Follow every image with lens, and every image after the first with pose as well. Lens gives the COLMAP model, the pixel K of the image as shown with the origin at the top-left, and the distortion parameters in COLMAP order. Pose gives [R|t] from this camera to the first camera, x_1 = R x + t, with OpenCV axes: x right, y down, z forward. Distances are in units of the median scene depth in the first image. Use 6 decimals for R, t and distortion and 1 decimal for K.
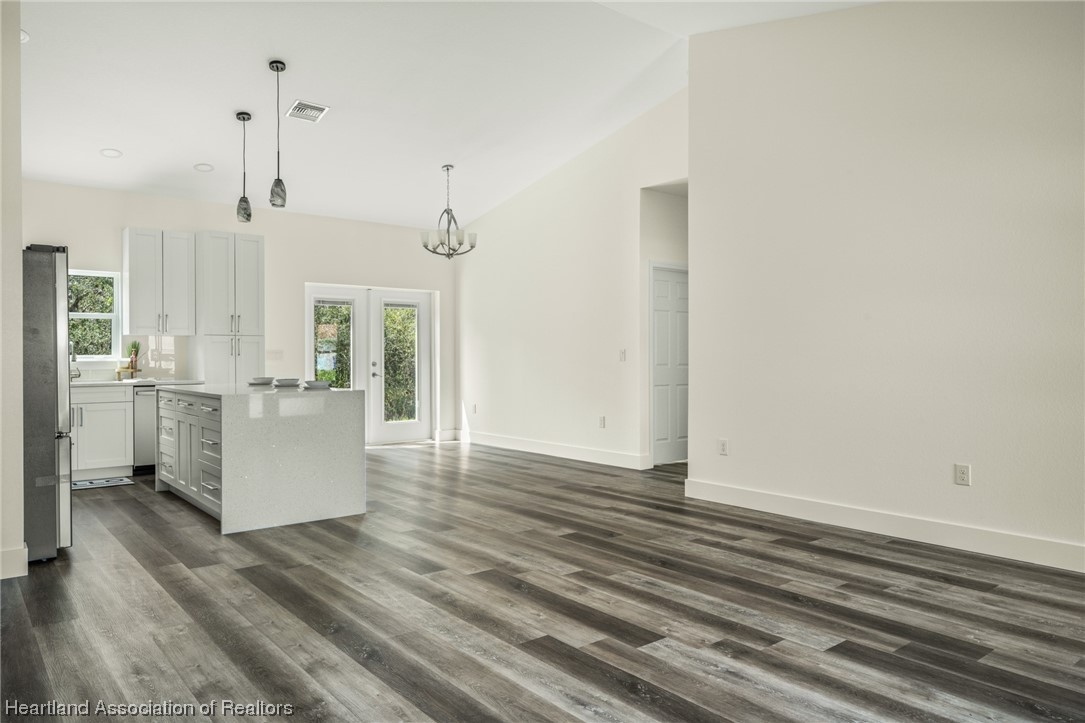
lens RADIAL K [[725.9, 0, 542.5], [0, 725.9, 361.5], [0, 0, 1]] dist [0.003296, -0.001155]
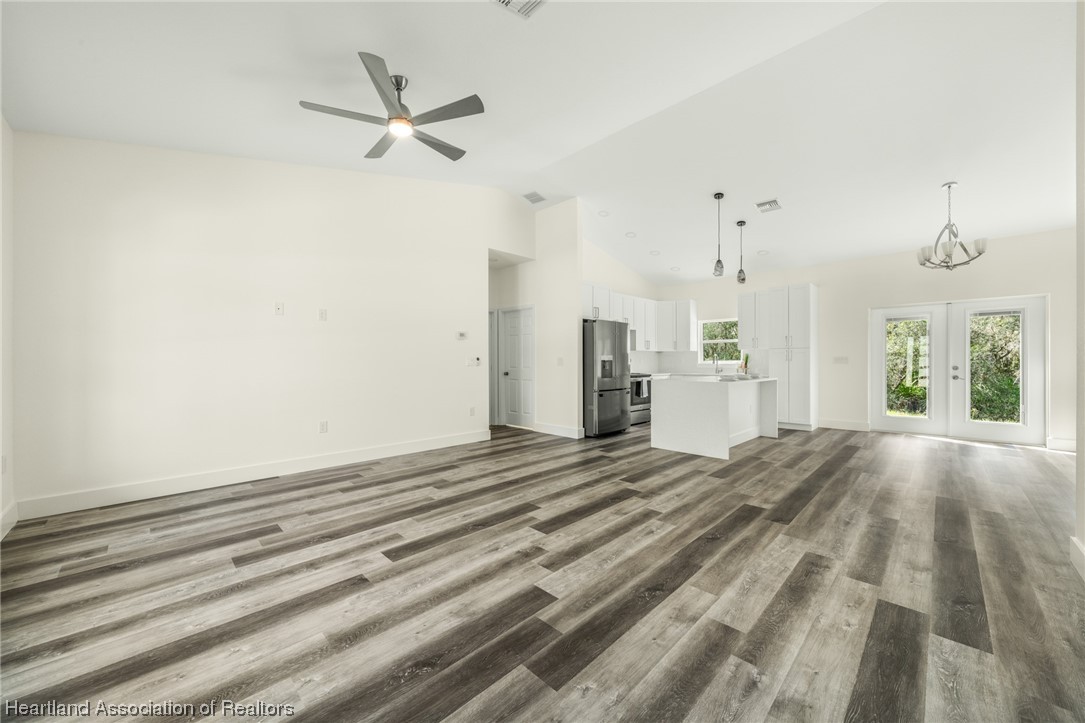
lens RADIAL K [[405.0, 0, 538.0], [0, 405.0, 361.2], [0, 0, 1]] dist [-0.002186, -0.000310]
pose [[0.092375, 0.000641, -0.995724, 0.902769], [-0.006987, 0.999976, -0.000005, -0.006134], [0.995700, 0.006957, 0.092378, 0.754617]]
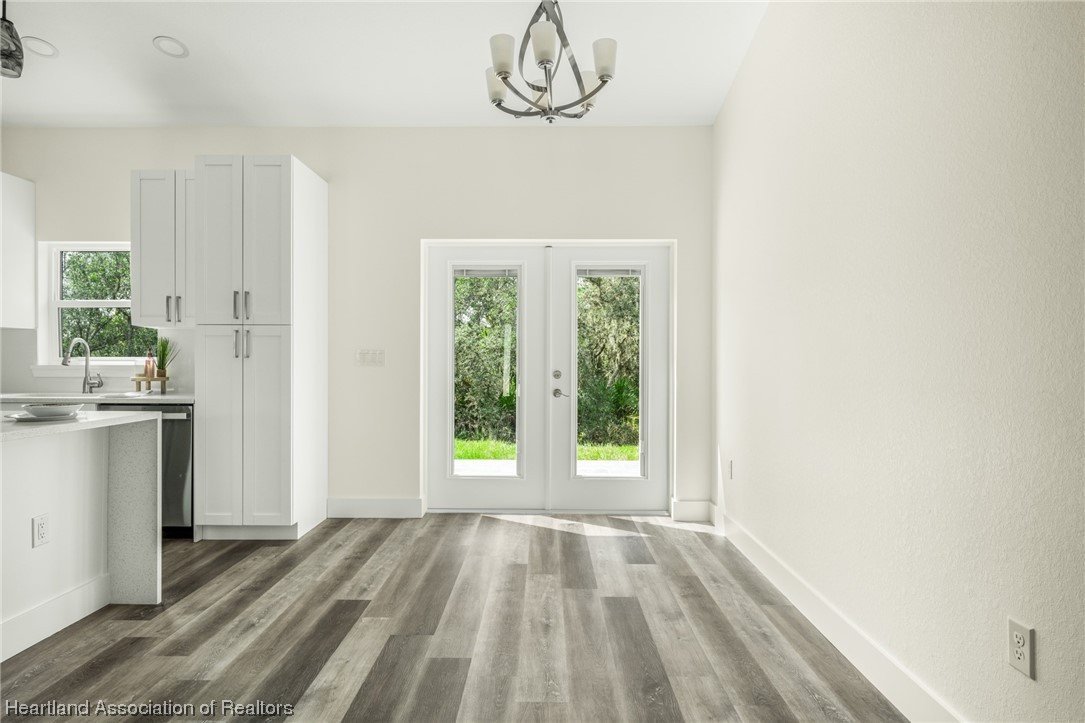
lens RADIAL K [[601.8, 0, 542.5], [0, 601.8, 361.5], [0, 0, 1]] dist [-0.003074, -0.000581]
pose [[0.763266, 0.007148, -0.646045, 0.191277], [-0.011010, 0.999938, -0.001944, -0.015420], [0.645991, 0.008596, 0.763297, 1.643444]]
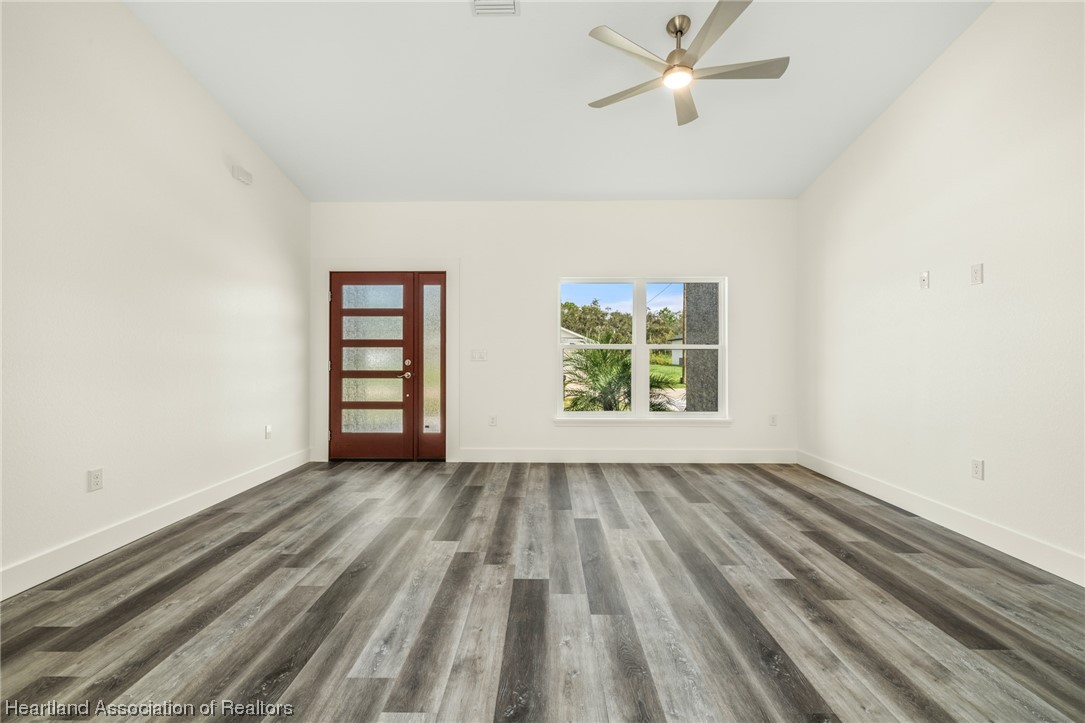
lens RADIAL K [[461.8, 0, 538.4], [0, 461.8, 359.0], [0, 0, 1]] dist [0.000980, -0.000005]
pose [[-0.762238, -0.005181, 0.647276, -0.317897], [0.005071, 0.999889, 0.013974, -0.010135], [-0.647277, 0.013934, -0.762127, 1.330105]]
